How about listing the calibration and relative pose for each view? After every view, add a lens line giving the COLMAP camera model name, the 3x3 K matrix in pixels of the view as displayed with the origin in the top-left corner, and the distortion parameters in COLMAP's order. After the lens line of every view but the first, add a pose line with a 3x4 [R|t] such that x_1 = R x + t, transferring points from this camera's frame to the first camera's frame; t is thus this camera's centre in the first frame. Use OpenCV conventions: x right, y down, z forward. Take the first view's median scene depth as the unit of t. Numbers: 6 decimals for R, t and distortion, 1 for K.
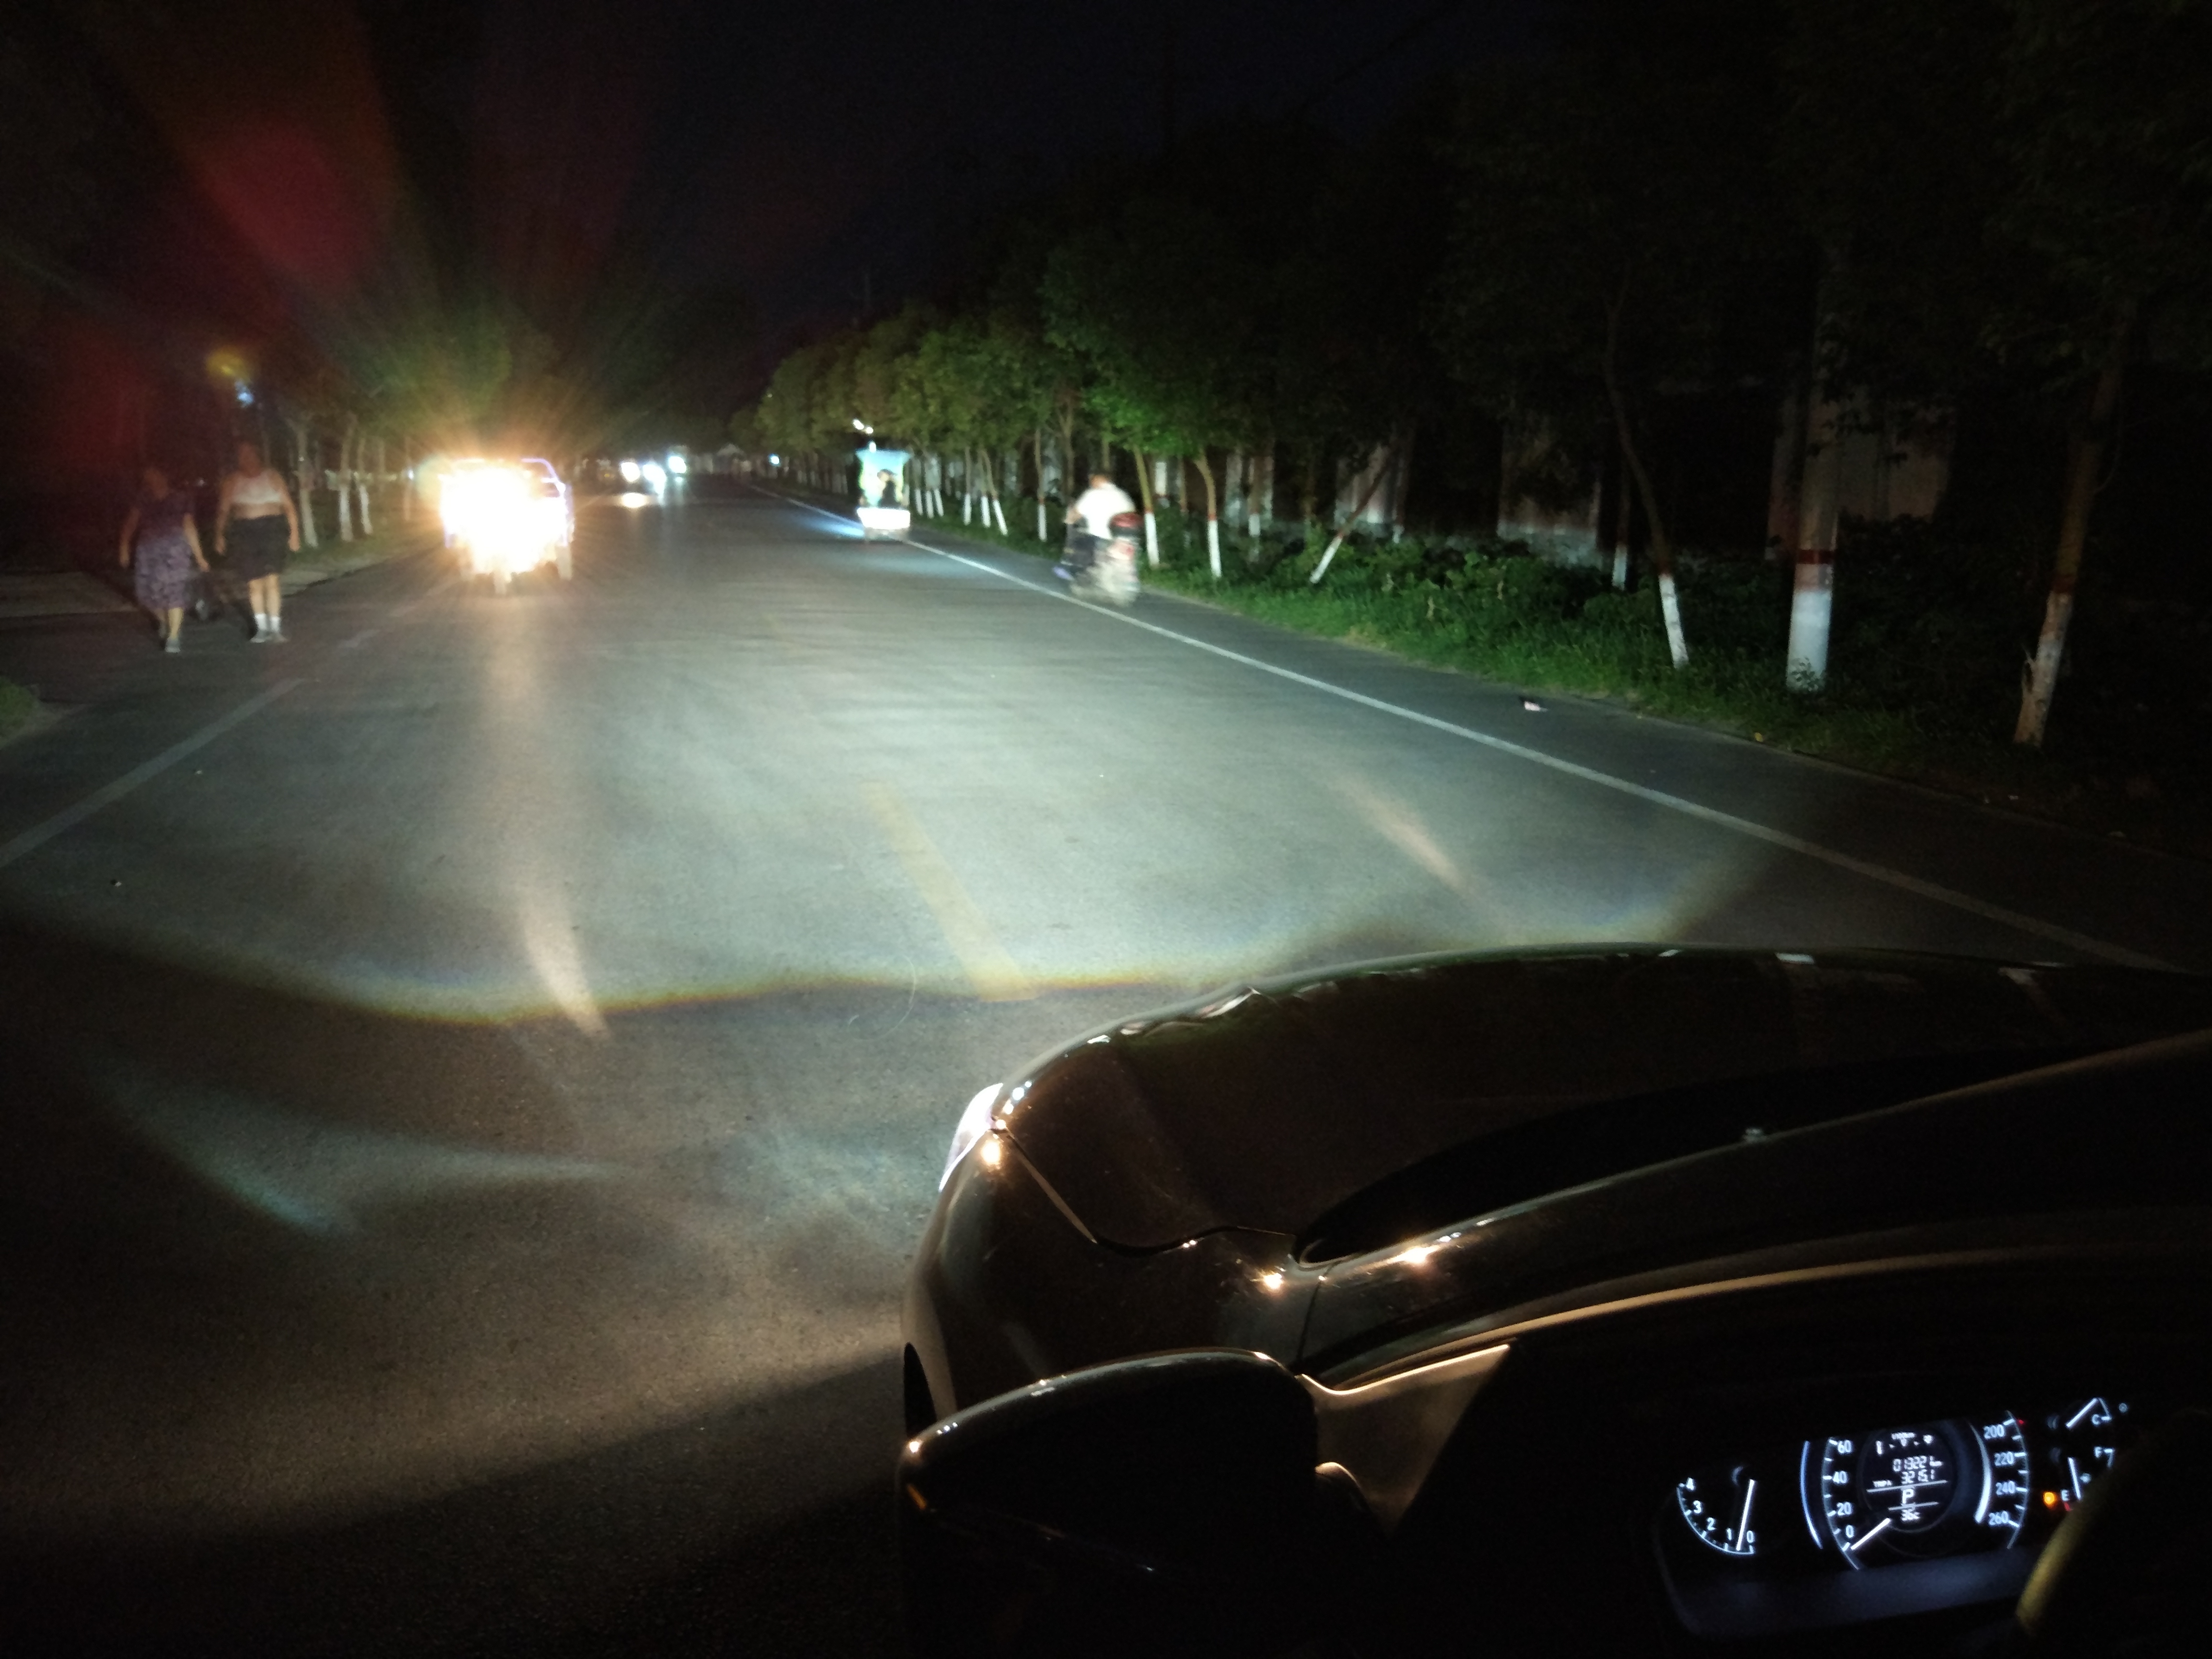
lens RADIAL K [[1869.4, 0, 1120.0], [0, 1869.4, 841.2], [0, 0, 1]] dist [0.139397, -0.282542]
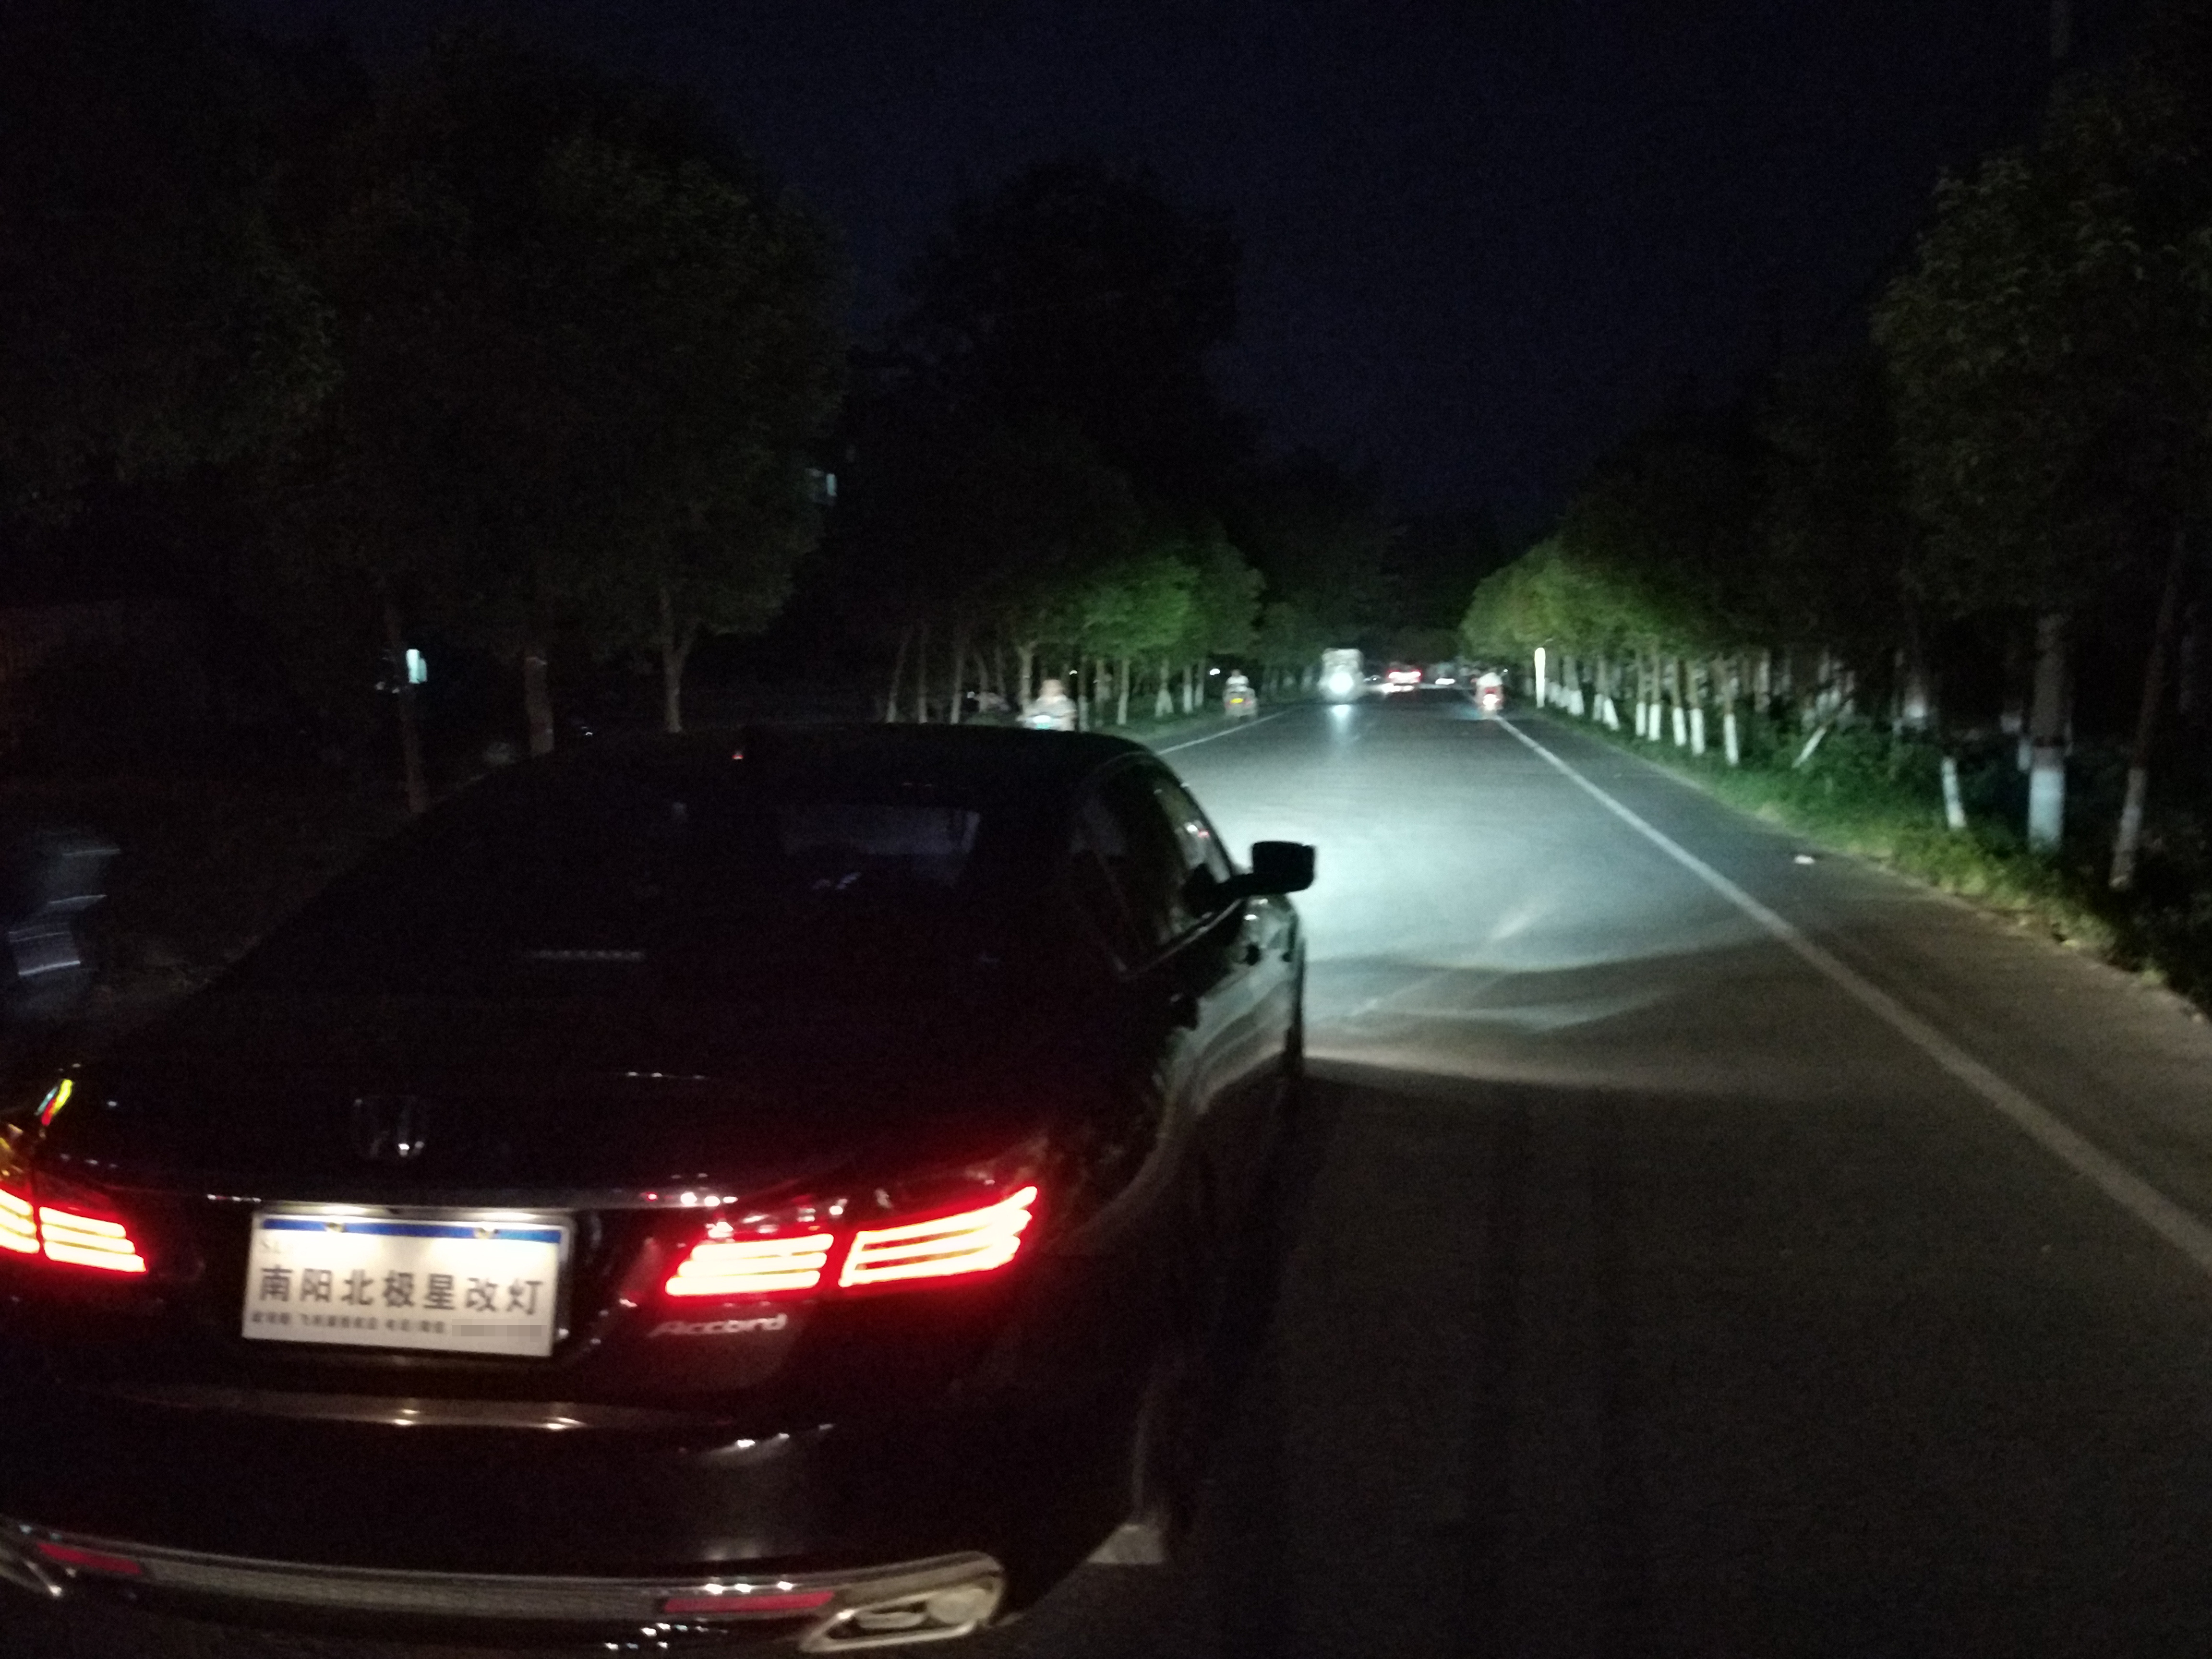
lens RADIAL K [[1826.4, 0, 1170.4], [0, 1826.4, 835.3], [0, 0, 1]] dist [0.128524, -0.254263]
pose [[0.932334, 0.018082, -0.361145, 0.196837], [-0.056615, 0.993731, -0.096401, 0.040165], [0.357138, 0.110325, 0.927513, -0.212374]]
